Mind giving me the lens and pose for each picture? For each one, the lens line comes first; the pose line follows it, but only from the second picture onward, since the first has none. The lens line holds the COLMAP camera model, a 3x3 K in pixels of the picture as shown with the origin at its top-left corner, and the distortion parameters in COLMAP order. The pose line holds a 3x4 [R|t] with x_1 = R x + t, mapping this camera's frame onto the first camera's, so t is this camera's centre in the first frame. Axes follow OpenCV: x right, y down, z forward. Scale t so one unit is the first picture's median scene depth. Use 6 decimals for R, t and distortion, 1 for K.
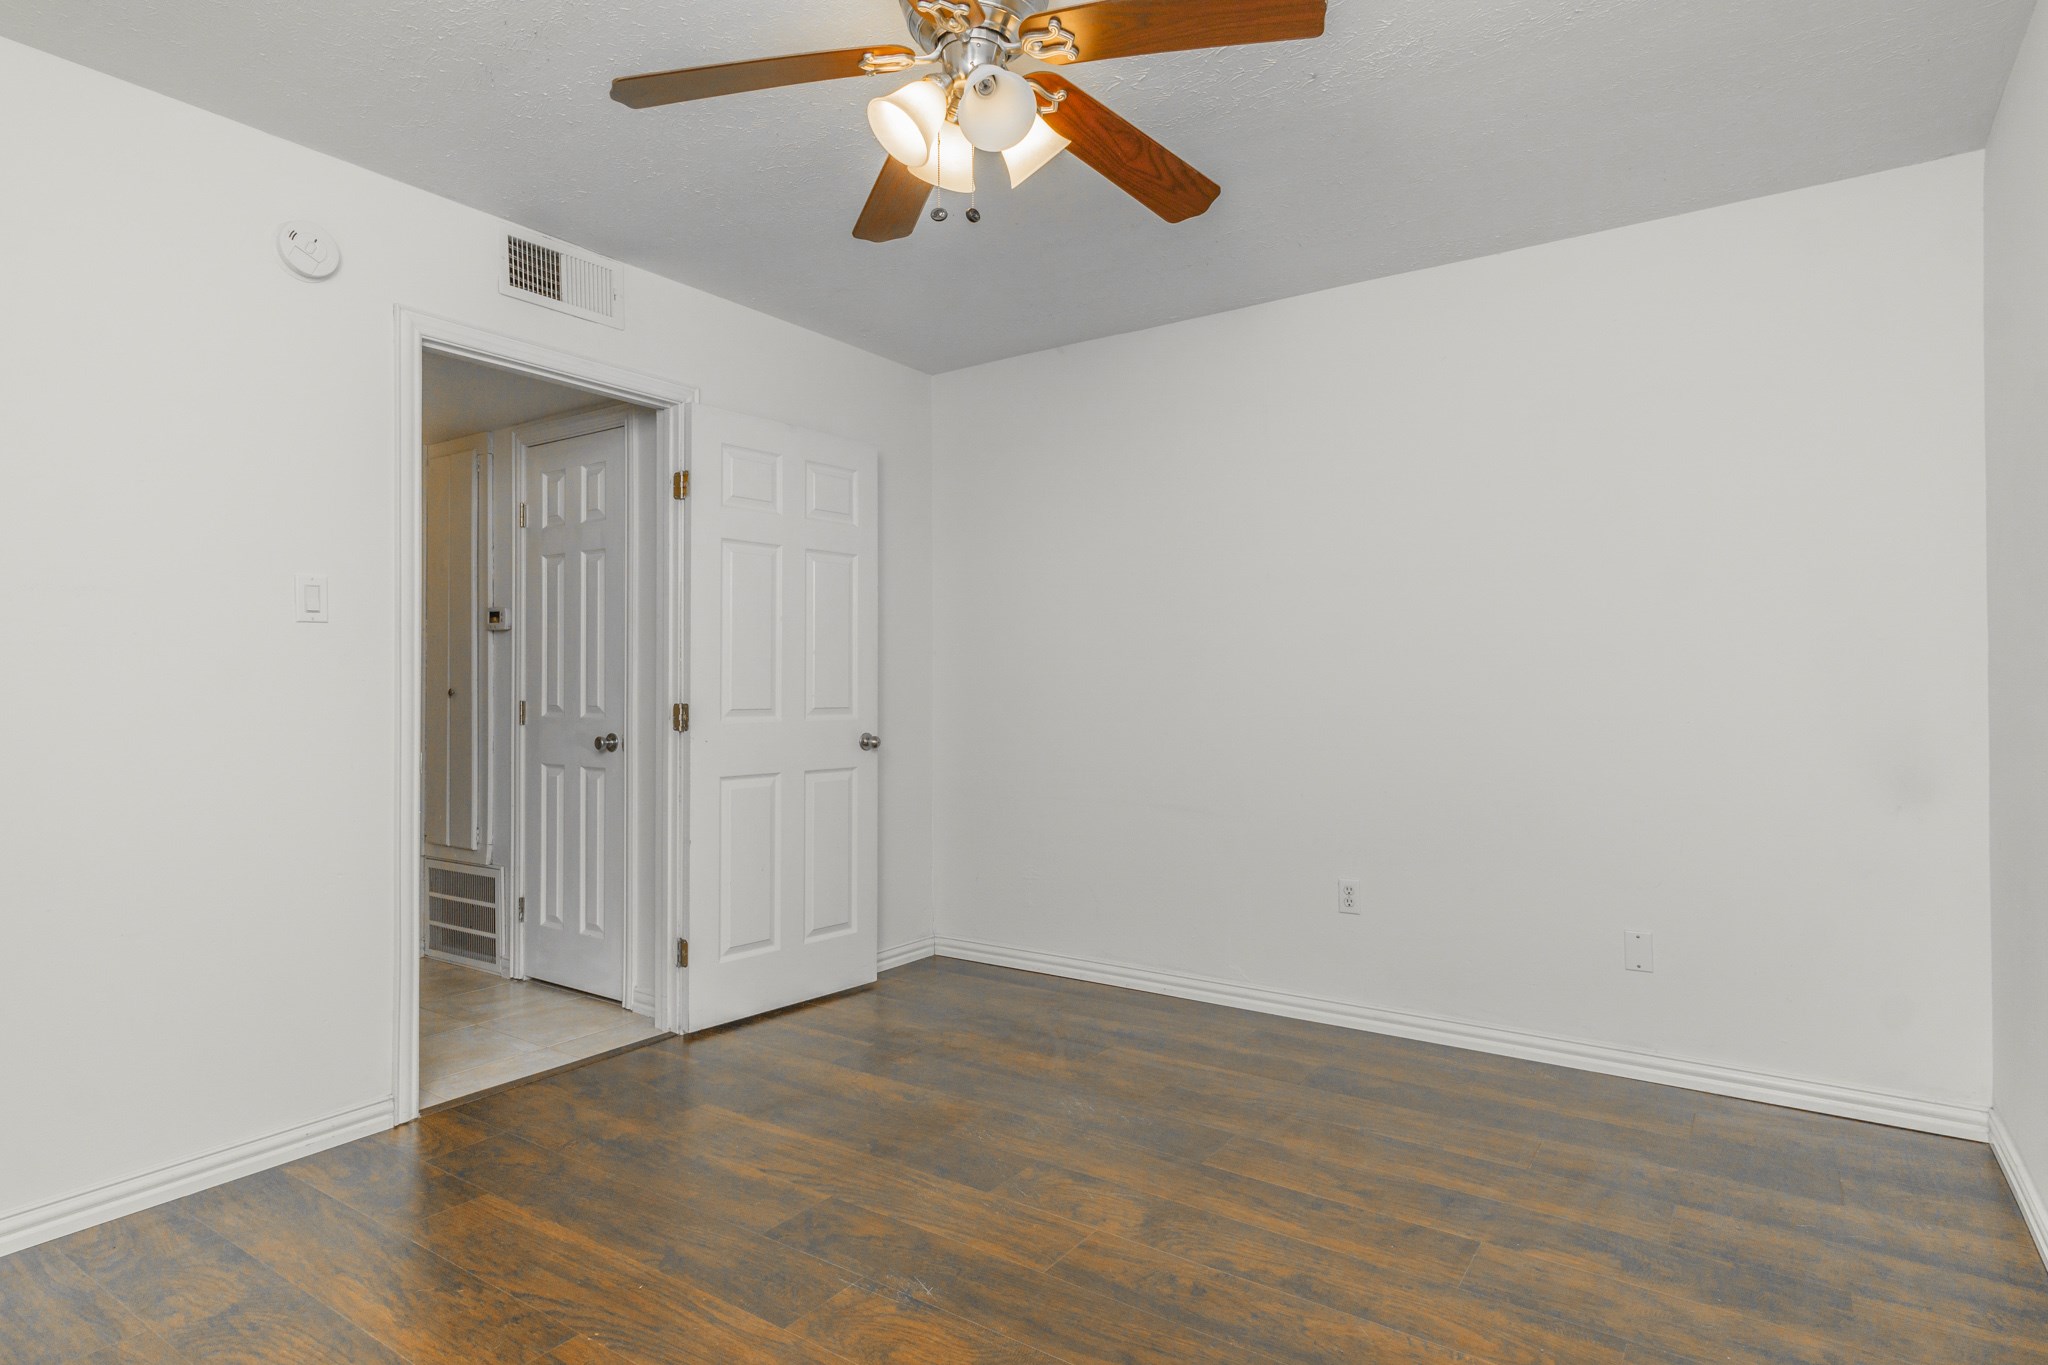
lens RADIAL K [[1150.7, 0, 1020.8], [0, 1150.7, 684.6], [0, 0, 1]] dist [0.011468, 0.000704]
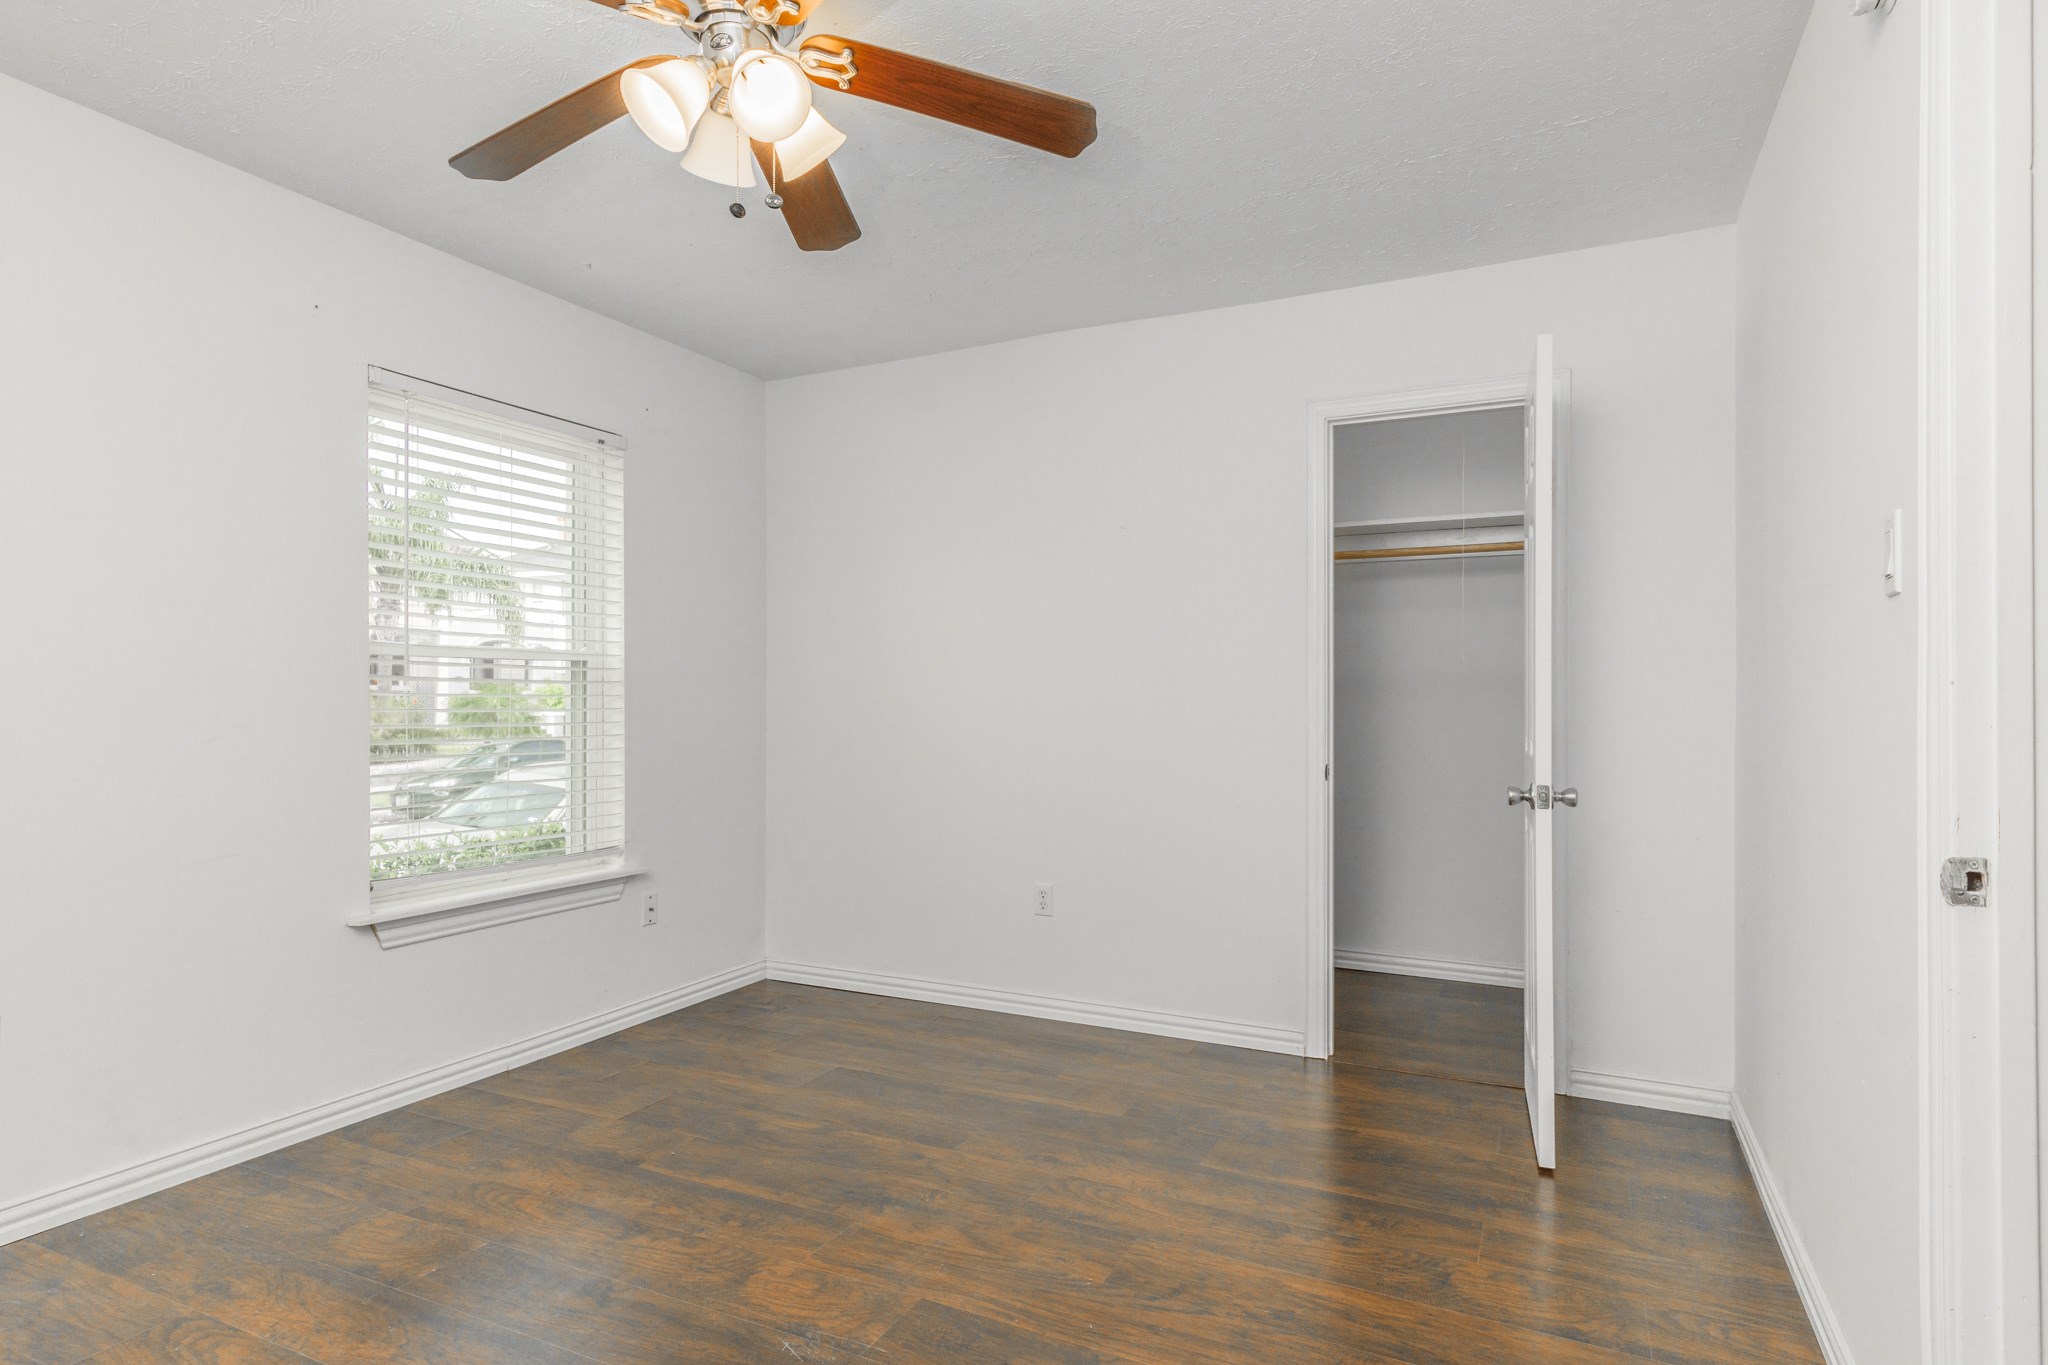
lens RADIAL K [[1150.7, 0, 1022.7], [0, 1150.7, 689.2], [0, 0, 1]] dist [0.011468, 0.000704]
pose [[-0.990682, 0.001266, -0.136188, -0.147511], [0.003039, 0.999913, -0.012814, 0.001800], [0.136160, -0.013109, -0.990600, 2.025964]]
